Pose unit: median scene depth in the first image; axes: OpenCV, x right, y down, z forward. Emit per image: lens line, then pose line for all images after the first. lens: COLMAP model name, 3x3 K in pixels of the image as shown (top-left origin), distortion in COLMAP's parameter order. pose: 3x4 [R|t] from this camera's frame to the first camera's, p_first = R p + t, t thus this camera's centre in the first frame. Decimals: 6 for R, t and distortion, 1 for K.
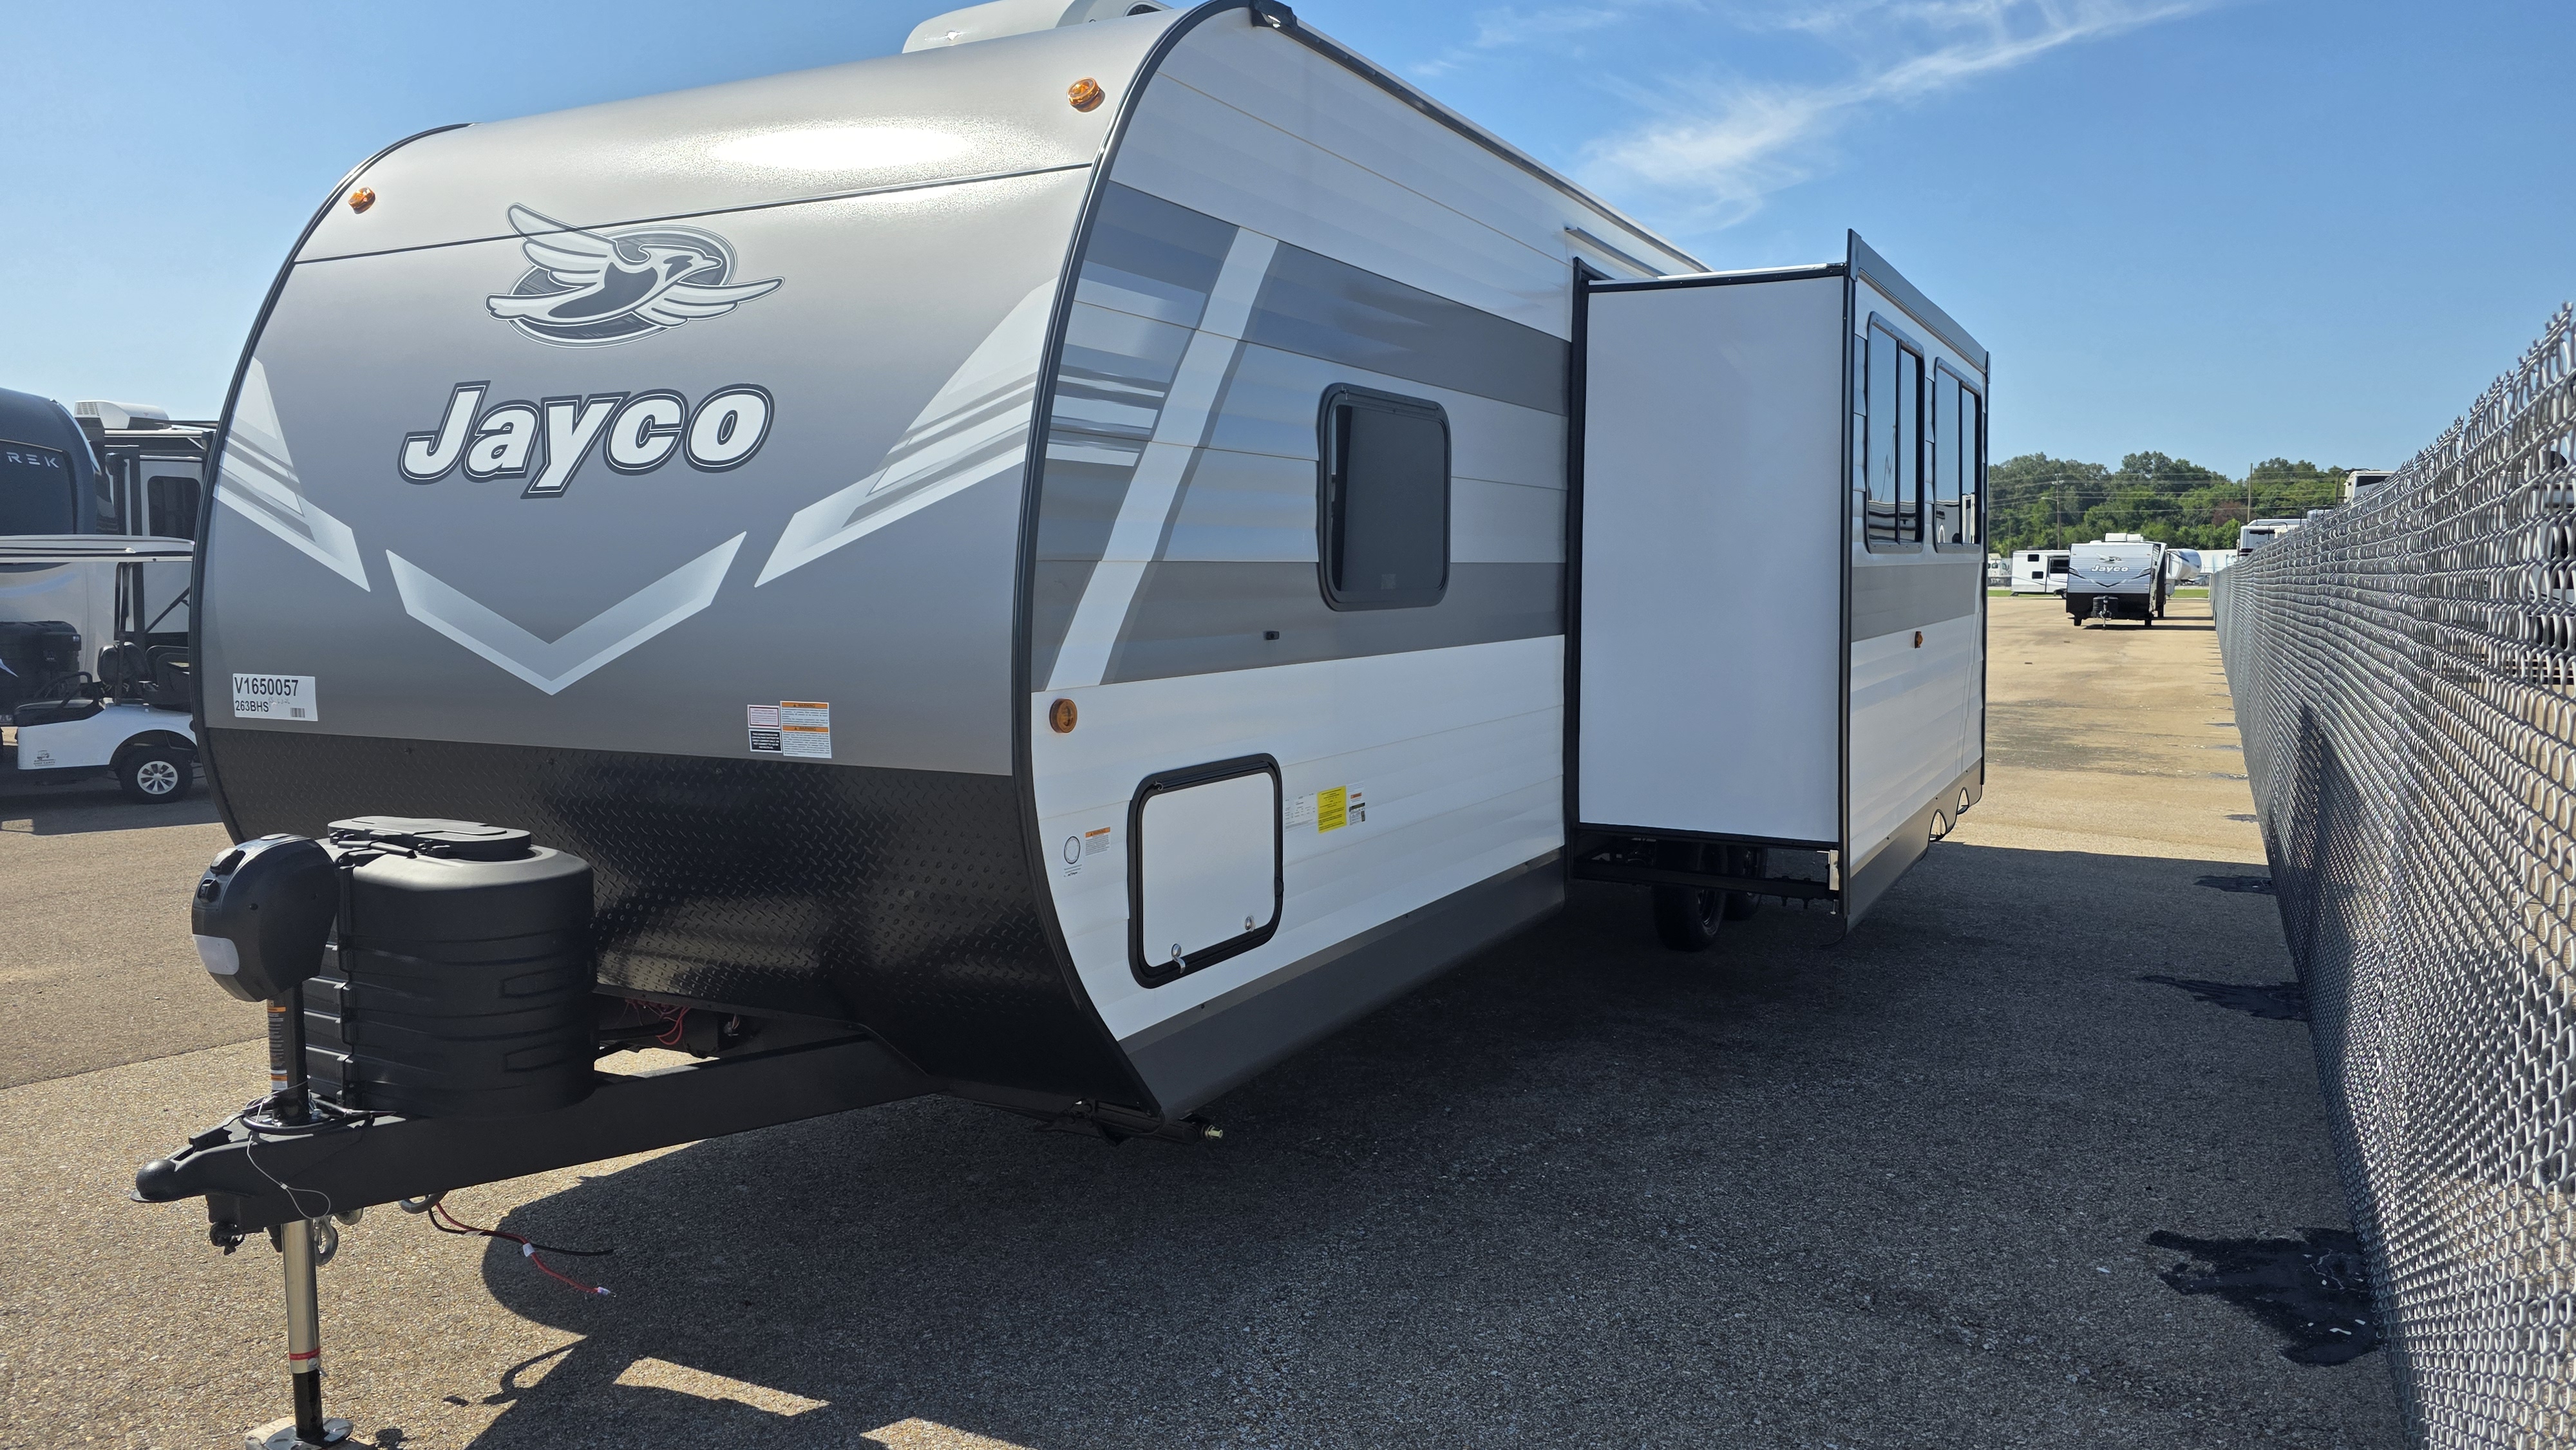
lens RADIAL K [[1733.2, 0, 1269.6], [0, 1733.2, 733.6], [0, 0, 1]] dist [0.042799, -0.016592]
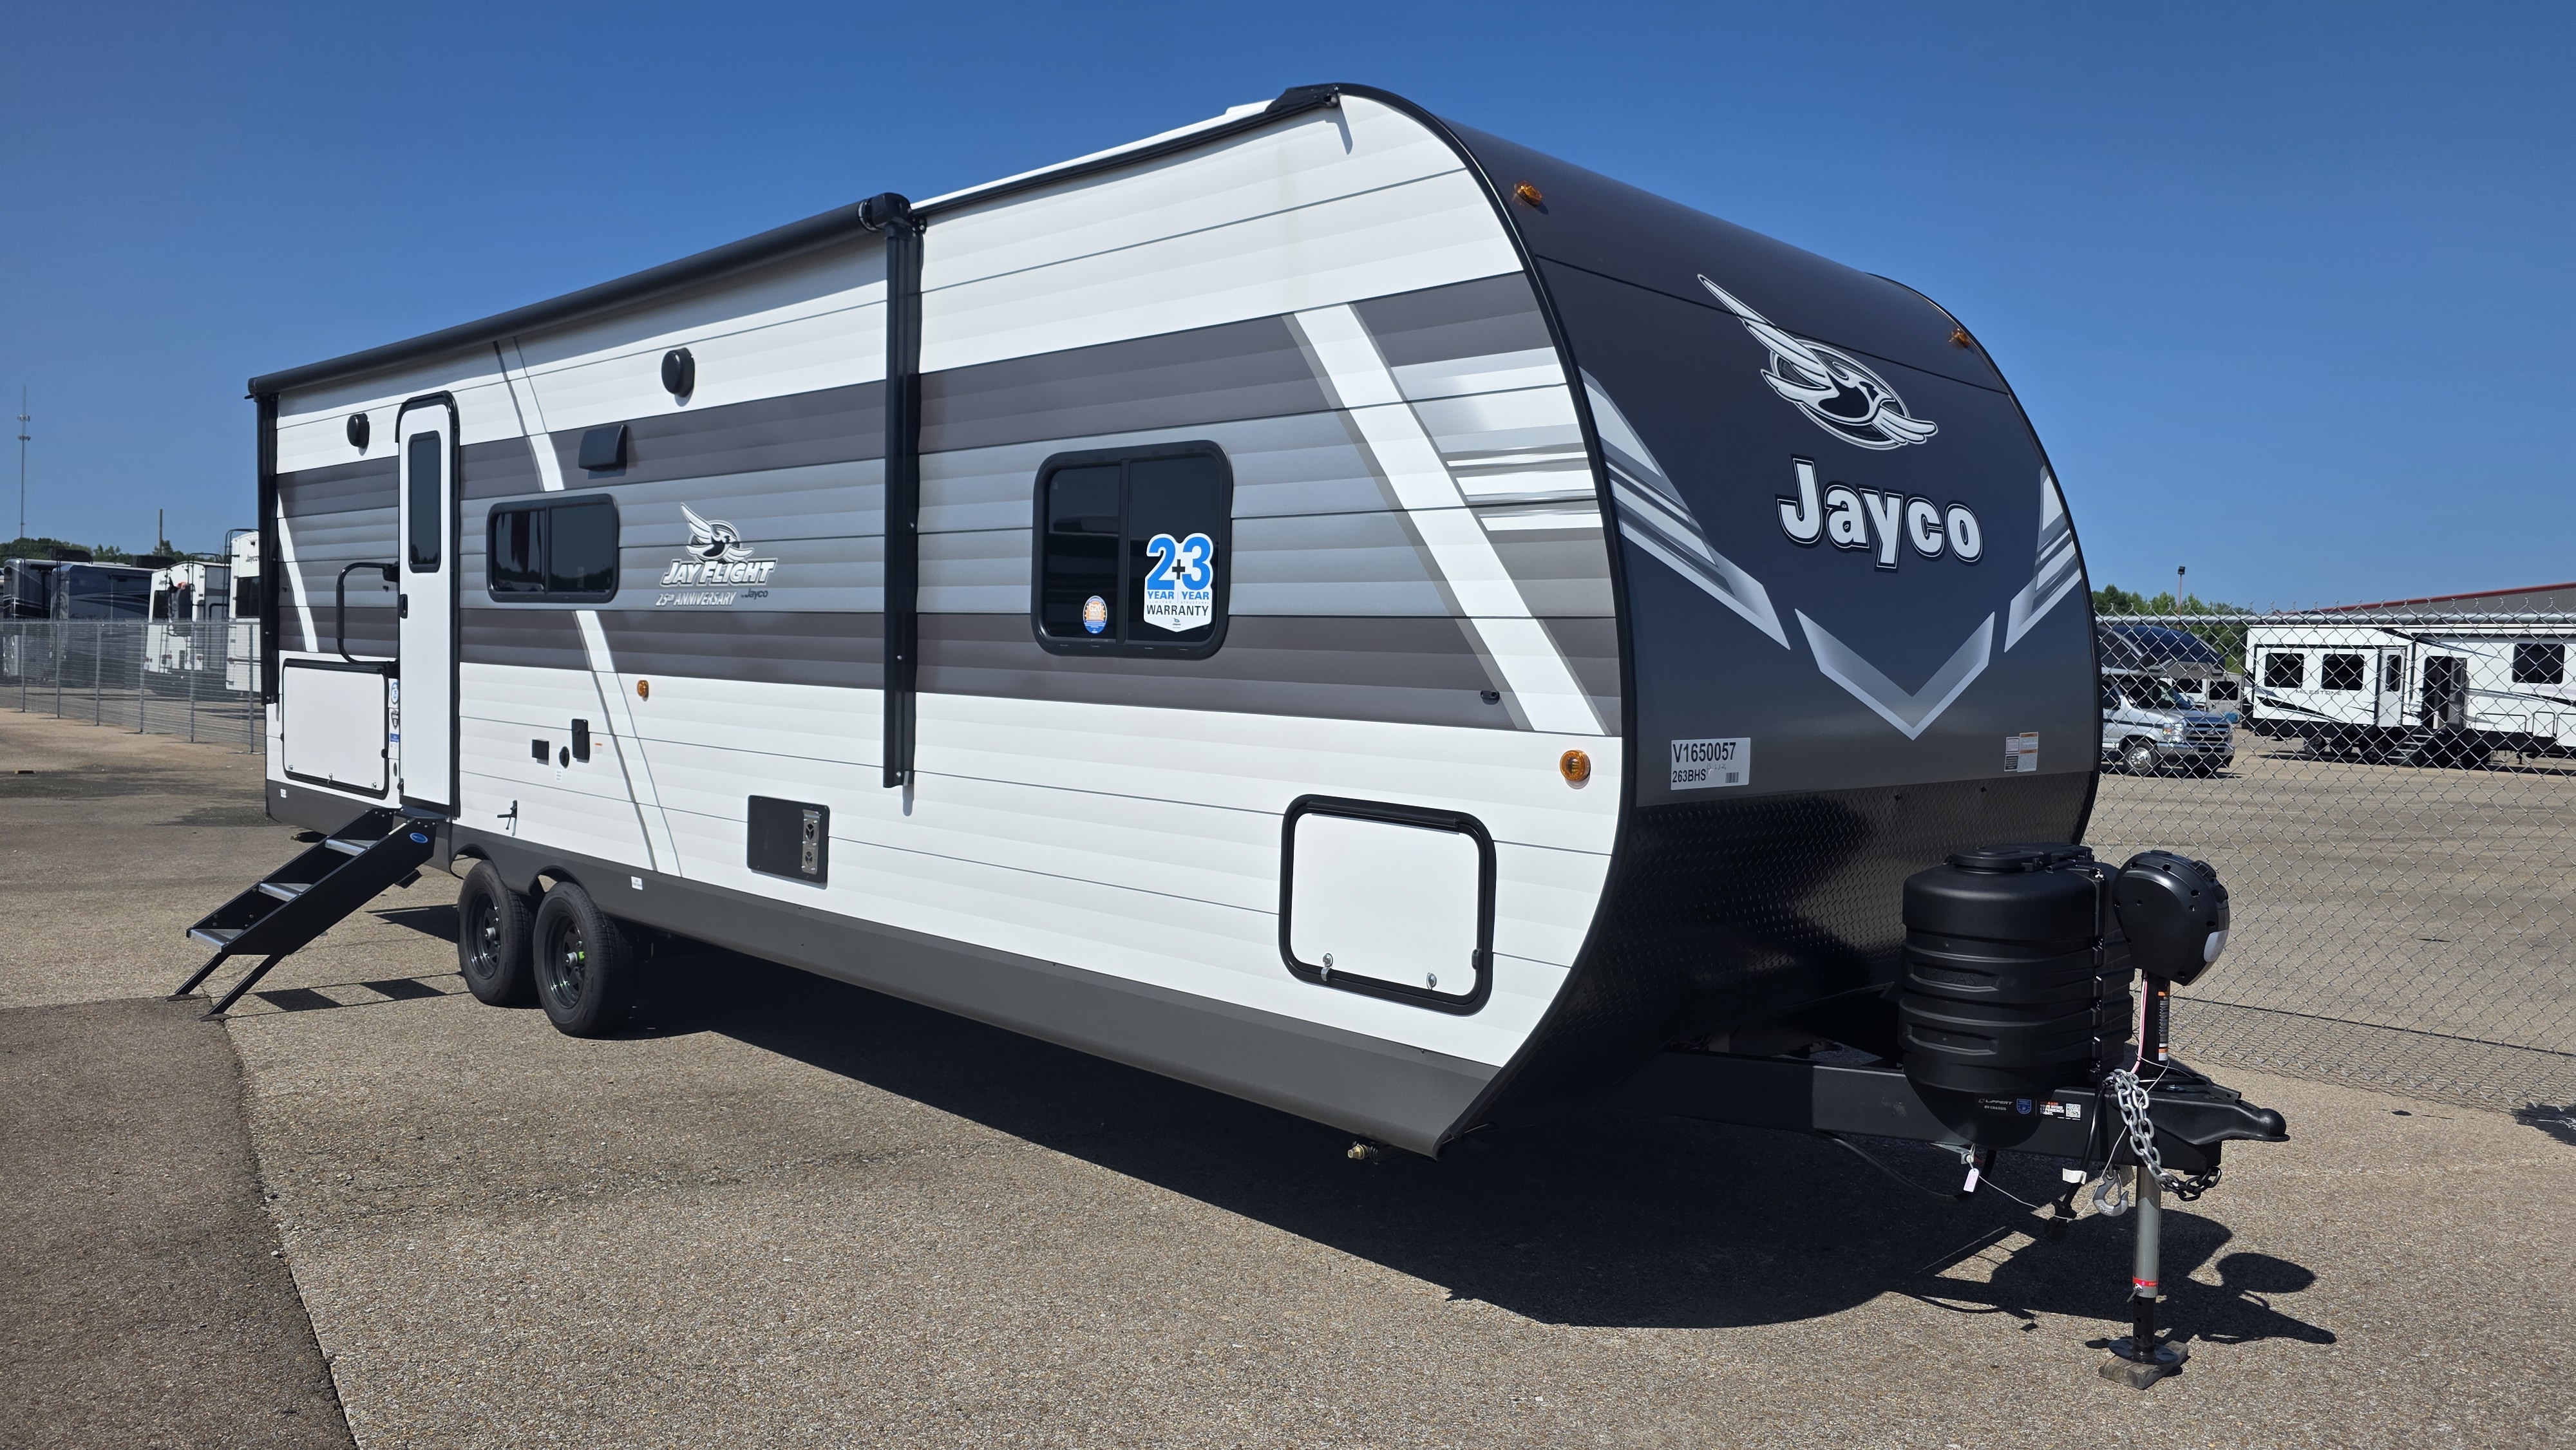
lens RADIAL K [[1733.2, 0, 1291.1], [0, 1733.2, 710.9], [0, 0, 1]] dist [0.042799, -0.016592]
pose [[0.306959, -0.024104, 0.951417, -1.528096], [0.055358, 0.998439, 0.007435, -0.068243], [-0.950111, 0.050387, 0.307814, 0.950334]]
